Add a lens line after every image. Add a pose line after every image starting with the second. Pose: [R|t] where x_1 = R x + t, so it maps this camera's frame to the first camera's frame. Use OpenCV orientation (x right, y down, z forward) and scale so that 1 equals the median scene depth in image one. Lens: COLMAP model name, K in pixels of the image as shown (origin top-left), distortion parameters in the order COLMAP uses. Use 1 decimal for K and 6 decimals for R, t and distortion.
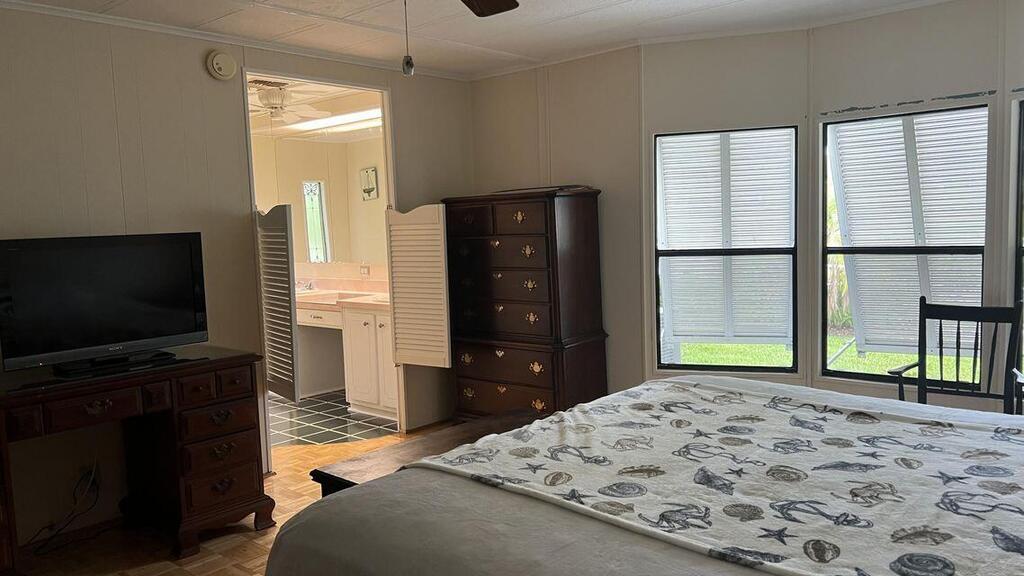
lens RADIAL K [[768.6, 0, 516.6], [0, 768.6, 284.5], [0, 0, 1]] dist [0.052816, -0.056092]
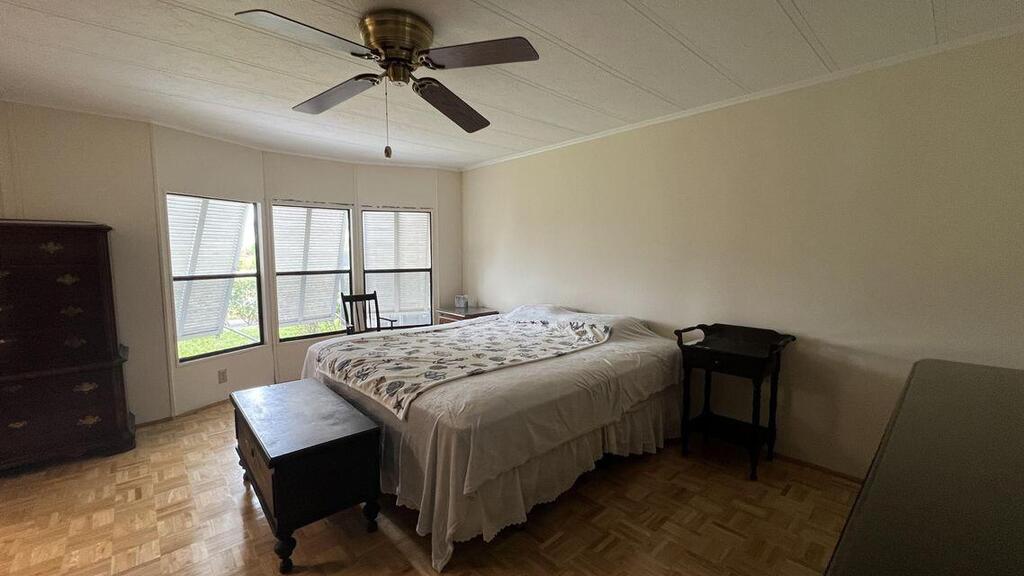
lens RADIAL K [[411.6, 0, 513.4], [0, 411.6, 286.1], [0, 0, 1]] dist [-0.001321, 0.000172]
pose [[0.106386, -0.051125, 0.993010, -0.709752], [0.074179, 0.996302, 0.043348, -0.019604], [-0.991554, 0.069049, 0.109785, 0.456056]]
